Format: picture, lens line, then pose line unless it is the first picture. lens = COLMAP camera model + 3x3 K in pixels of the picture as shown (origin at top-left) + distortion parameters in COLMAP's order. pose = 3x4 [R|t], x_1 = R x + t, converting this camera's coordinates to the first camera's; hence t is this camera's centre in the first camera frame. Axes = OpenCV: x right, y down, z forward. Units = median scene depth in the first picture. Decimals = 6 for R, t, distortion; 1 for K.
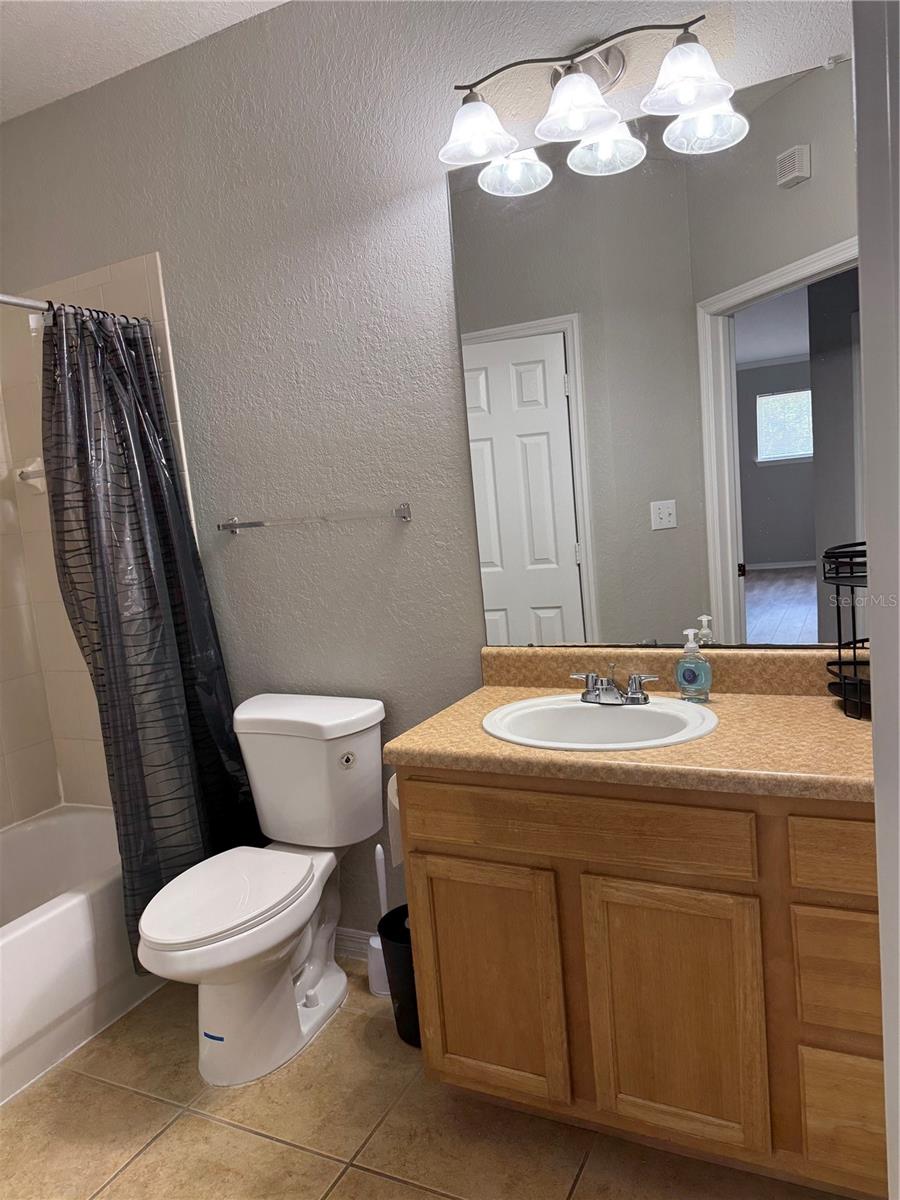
lens RADIAL K [[856.9, 0, 352.0], [0, 856.9, 596.4], [0, 0, 1]] dist [0.095205, -0.098183]
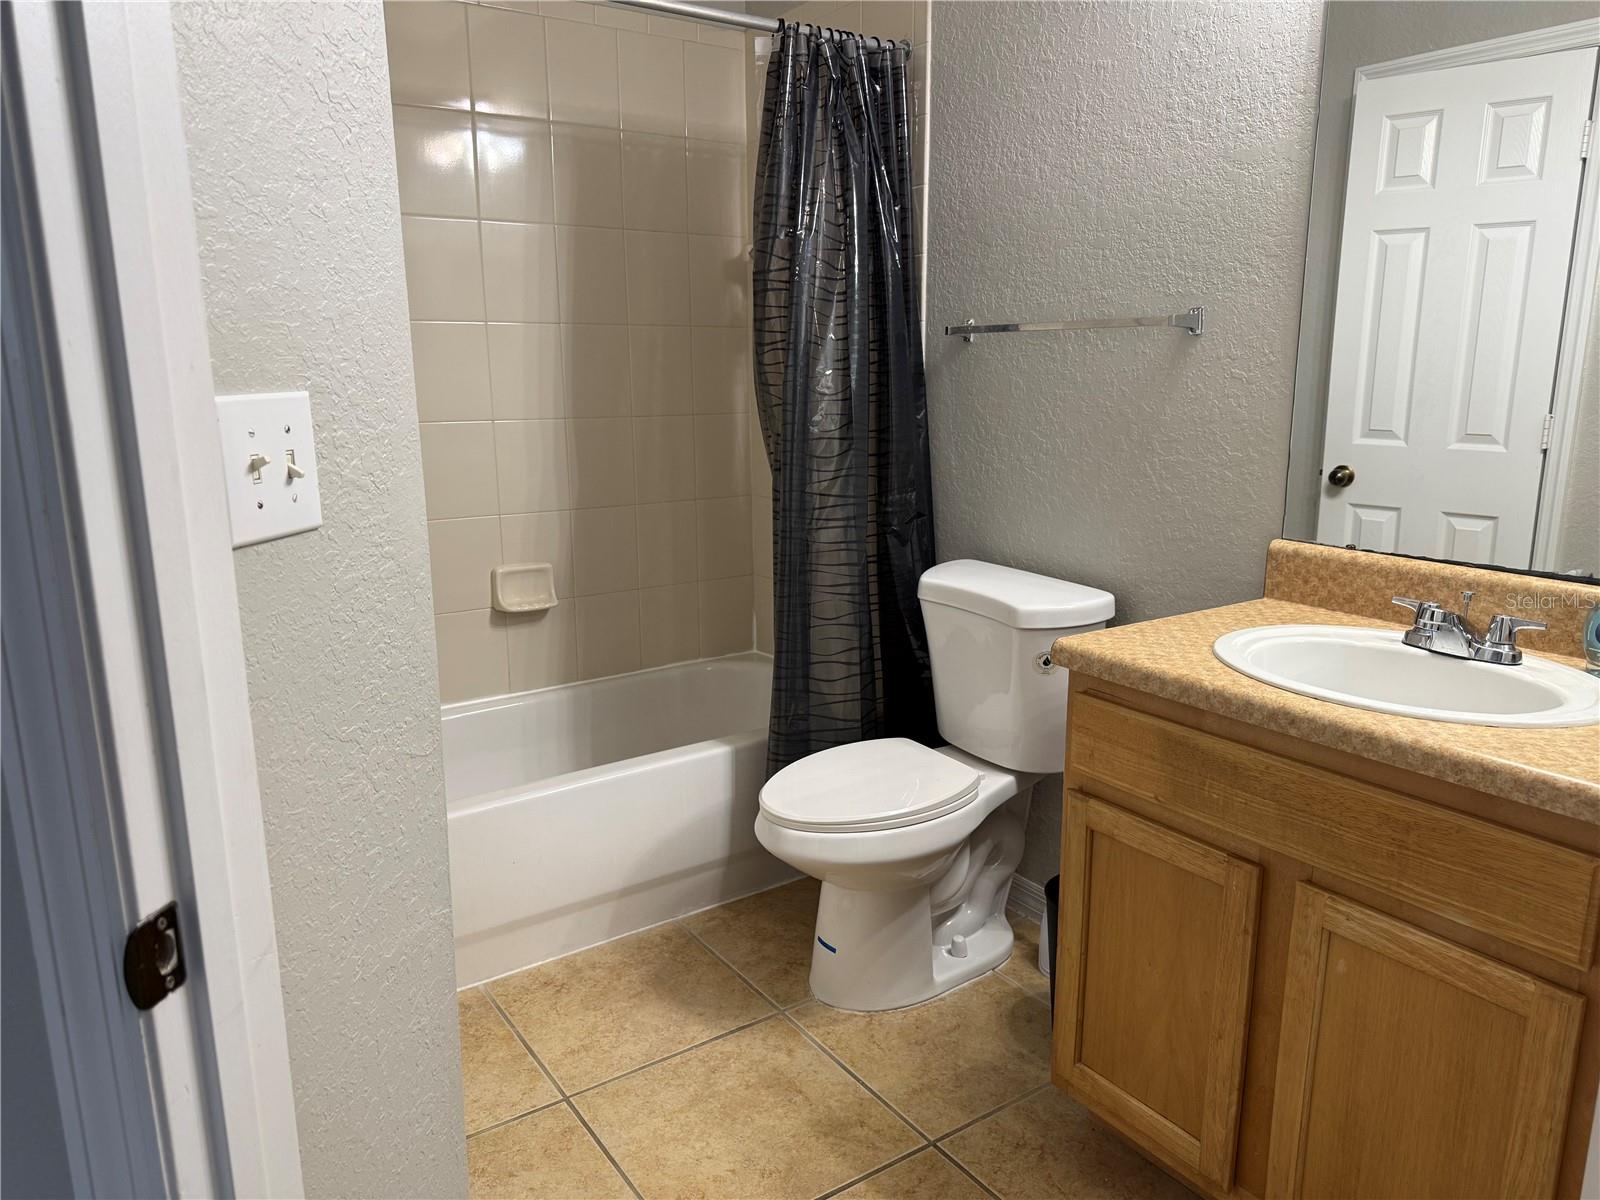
lens RADIAL K [[1099.1, 0, 797.2], [0, 1099.1, 594.3], [0, 0, 1]] dist [0.096593, -0.072903]
pose [[0.881636, 0.187136, -0.433242, 0.208847], [-0.139418, 0.980325, 0.139732, 0.031386], [0.450867, -0.062791, 0.890380, 0.064119]]
